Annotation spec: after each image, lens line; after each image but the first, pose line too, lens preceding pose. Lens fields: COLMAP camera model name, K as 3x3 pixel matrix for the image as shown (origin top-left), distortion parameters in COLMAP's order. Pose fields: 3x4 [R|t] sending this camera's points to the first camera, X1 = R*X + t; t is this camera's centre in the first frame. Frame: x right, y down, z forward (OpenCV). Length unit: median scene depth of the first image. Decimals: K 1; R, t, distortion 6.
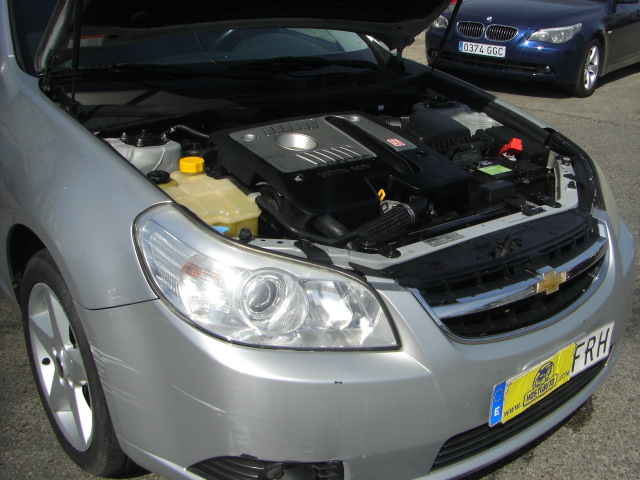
lens RADIAL K [[720.8, 0, 360.3], [0, 720.8, 226.3], [0, 0, 1]] dist [-0.164926, 0.058660]
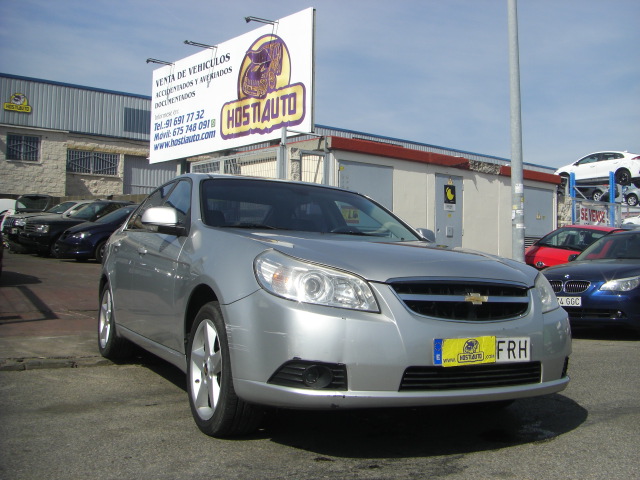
lens RADIAL K [[720.8, 0, 360.3], [0, 720.8, 226.3], [0, 0, 1]] dist [-0.164926, 0.058660]
pose [[0.978846, -0.046357, -0.199277, 0.316674], [-0.045240, 0.900845, -0.431776, 0.633345], [0.199534, 0.431658, 0.879692, -0.637753]]
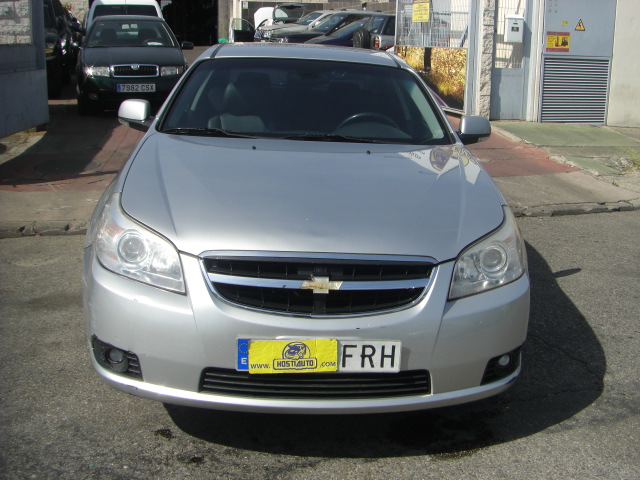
lens RADIAL K [[720.8, 0, 360.3], [0, 720.8, 226.3], [0, 0, 1]] dist [-0.164926, 0.058660]
pose [[0.818399, 0.109799, -0.564064, 0.963908], [-0.207930, 0.971647, -0.112547, 0.097349], [0.535713, 0.209395, 0.818025, -0.063242]]
